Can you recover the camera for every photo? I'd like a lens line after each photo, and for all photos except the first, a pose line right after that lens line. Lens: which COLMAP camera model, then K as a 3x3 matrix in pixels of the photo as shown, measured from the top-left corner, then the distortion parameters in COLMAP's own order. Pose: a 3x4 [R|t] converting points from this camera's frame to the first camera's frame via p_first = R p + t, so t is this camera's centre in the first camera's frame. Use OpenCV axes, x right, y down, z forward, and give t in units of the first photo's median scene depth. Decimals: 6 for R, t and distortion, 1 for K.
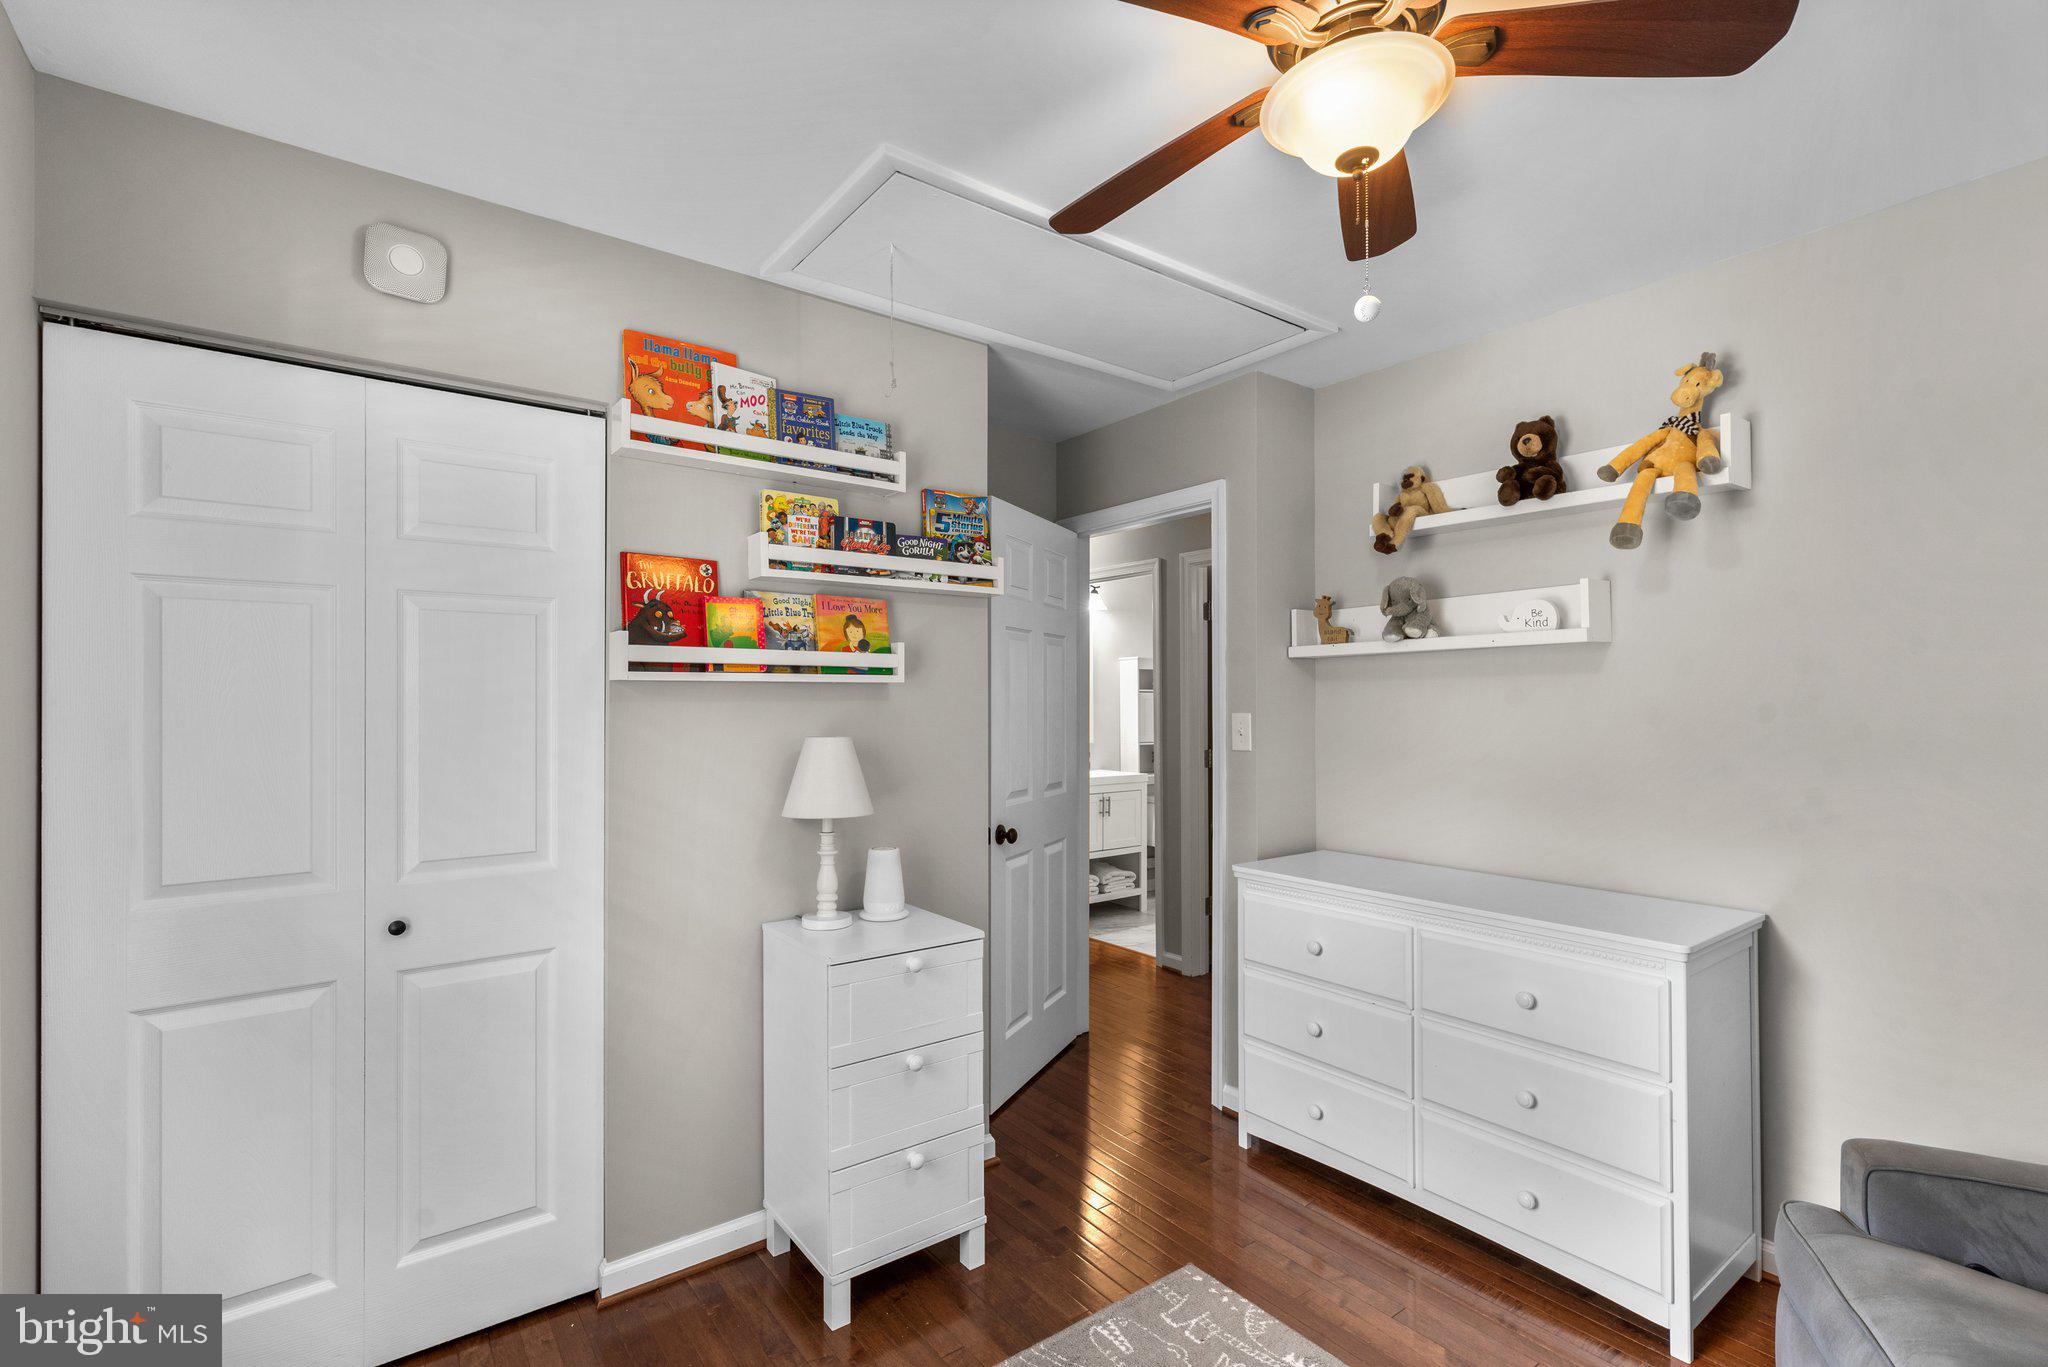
lens RADIAL K [[921.7, 0, 1014.9], [0, 921.7, 692.5], [0, 0, 1]] dist [0.002490, -0.000349]
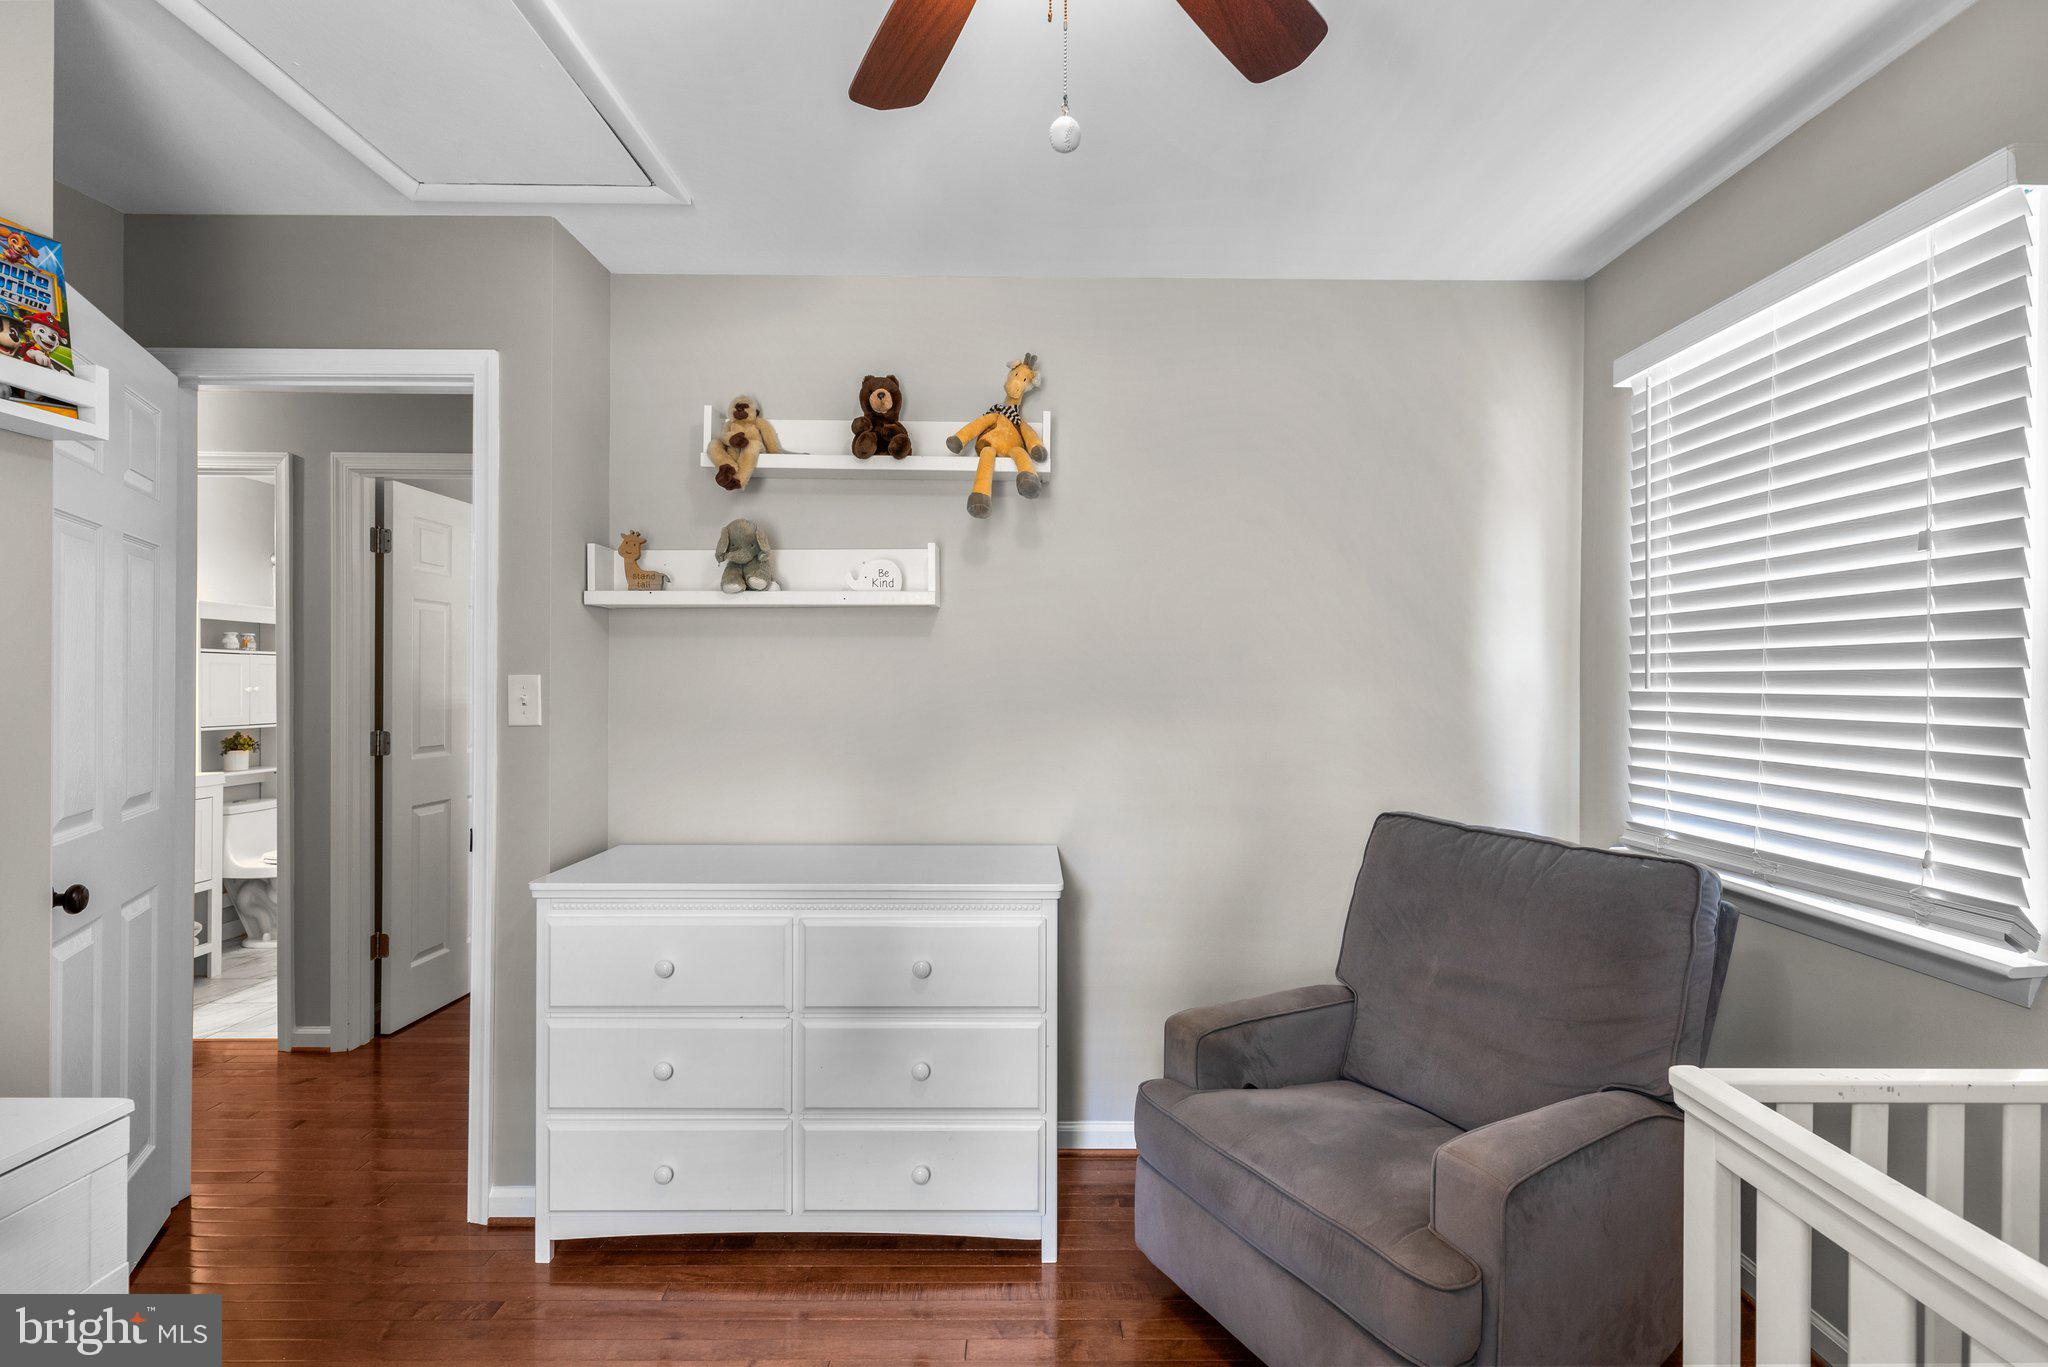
lens RADIAL K [[921.7, 0, 1012.6], [0, 921.7, 683.0], [0, 0, 1]] dist [0.002490, -0.000349]
pose [[0.590513, 0.004501, 0.807016, -0.133224], [-0.014994, 0.999873, 0.005394, 0.021450], [-0.806889, -0.015286, 0.590505, 0.279180]]
